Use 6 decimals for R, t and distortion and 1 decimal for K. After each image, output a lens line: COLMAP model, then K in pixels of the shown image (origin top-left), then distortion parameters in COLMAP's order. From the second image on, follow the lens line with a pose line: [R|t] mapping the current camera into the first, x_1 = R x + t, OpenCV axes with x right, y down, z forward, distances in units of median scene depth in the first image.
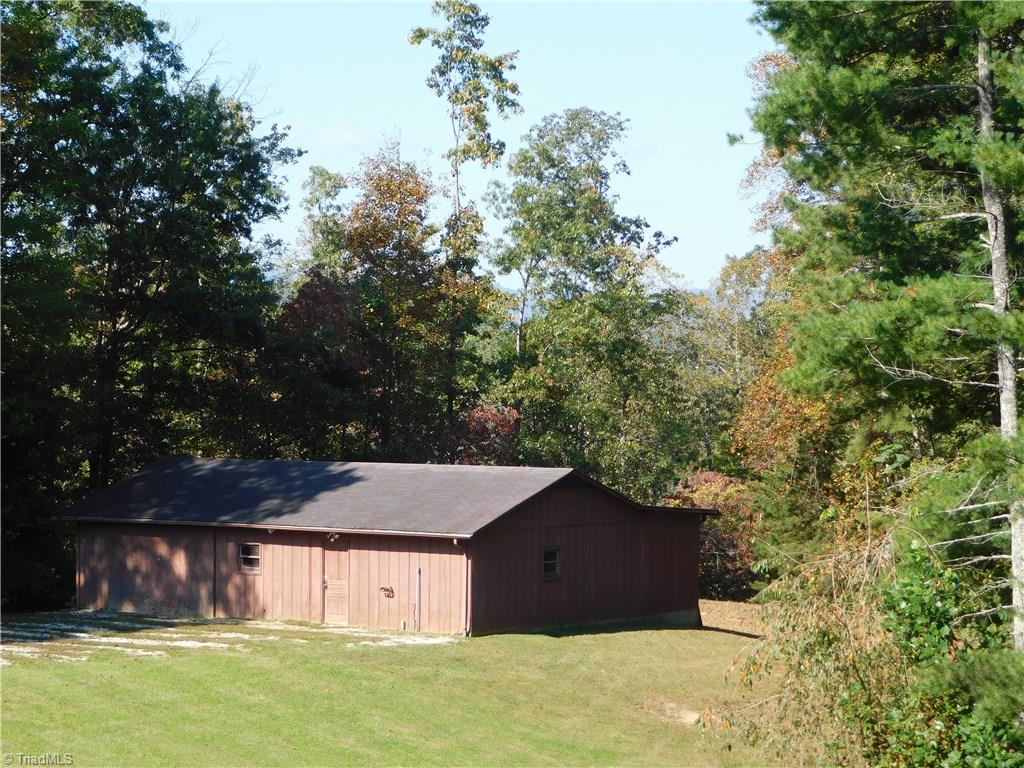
lens RADIAL K [[2913.2, 0, 512.0], [0, 2913.2, 384.0], [0, 0, 1]] dist [0.053166, 1.324291]
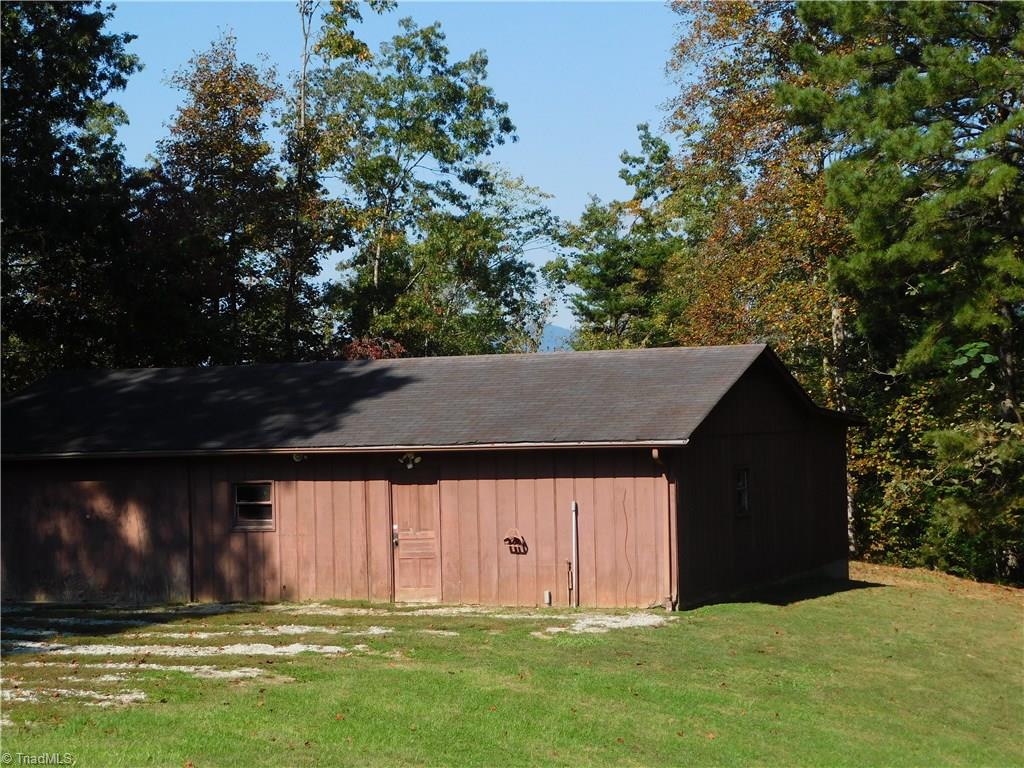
lens RADIAL K [[2093.7, 0, 512.0], [0, 2093.7, 384.0], [0, 0, 1]] dist [0.189990, -0.144275]
pose [[0.976116, -0.029218, 0.215278, -0.135055], [0.033415, 0.999315, -0.015881, 0.043158], [-0.214667, 0.022696, 0.976424, 0.551475]]
